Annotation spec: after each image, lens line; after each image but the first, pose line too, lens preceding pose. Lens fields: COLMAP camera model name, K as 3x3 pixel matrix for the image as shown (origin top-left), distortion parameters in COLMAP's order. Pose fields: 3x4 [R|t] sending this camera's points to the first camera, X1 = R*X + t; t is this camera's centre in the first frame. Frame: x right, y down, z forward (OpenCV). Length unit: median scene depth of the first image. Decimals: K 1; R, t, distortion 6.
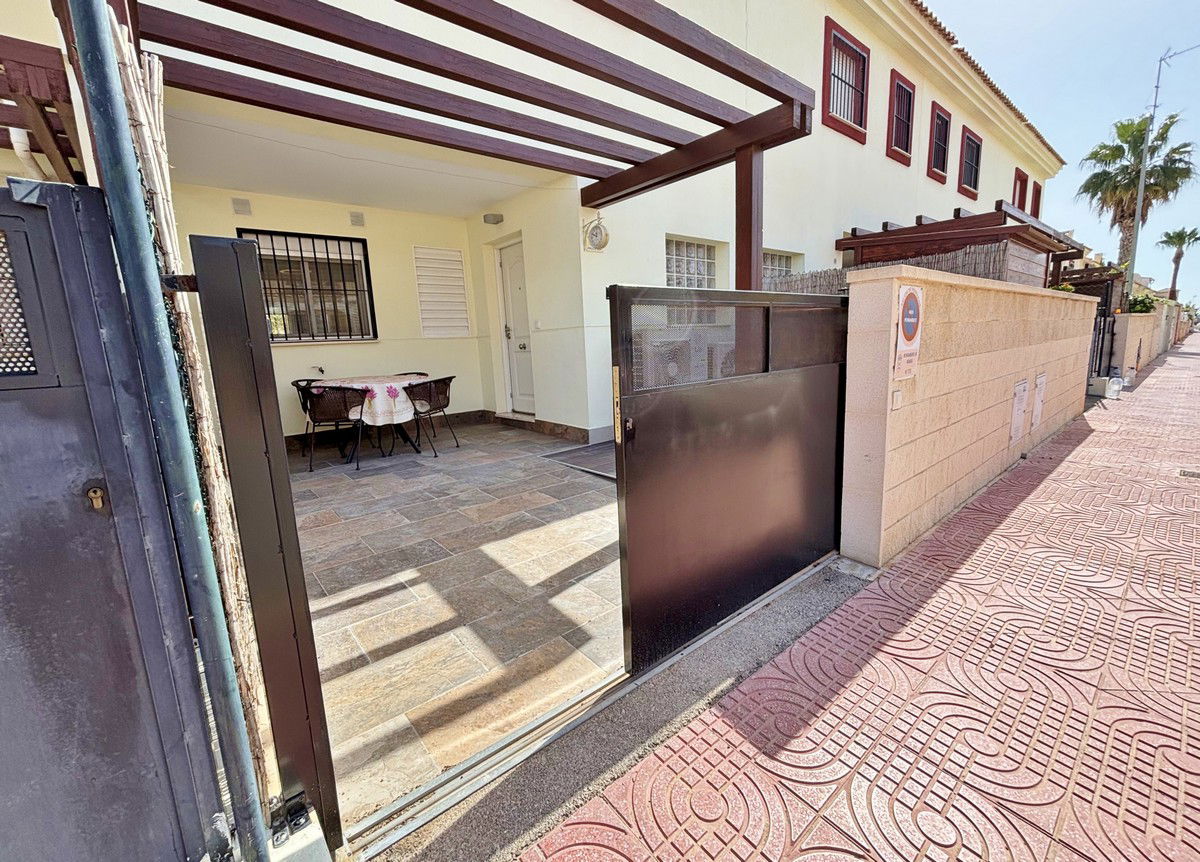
lens RADIAL K [[506.5, 0, 603.9], [0, 506.5, 433.0], [0, 0, 1]] dist [0.011837, -0.000391]
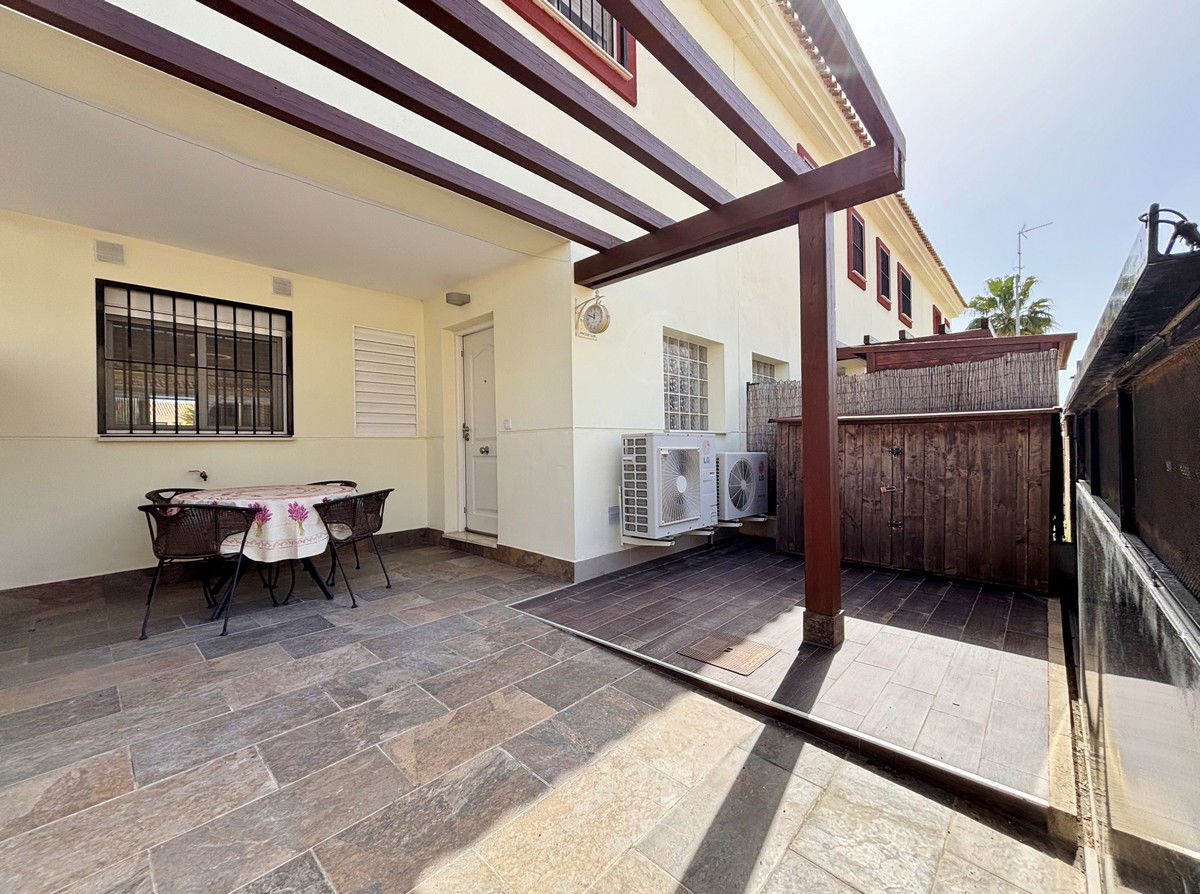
lens RADIAL K [[486.6, 0, 602.1], [0, 486.6, 442.7], [0, 0, 1]] dist [-0.002261, 0.000080]
pose [[0.992722, 0.029022, 0.116878, -0.081241], [-0.006972, 0.982749, -0.184814, -0.051518], [-0.120226, 0.182654, 0.975799, 0.274865]]
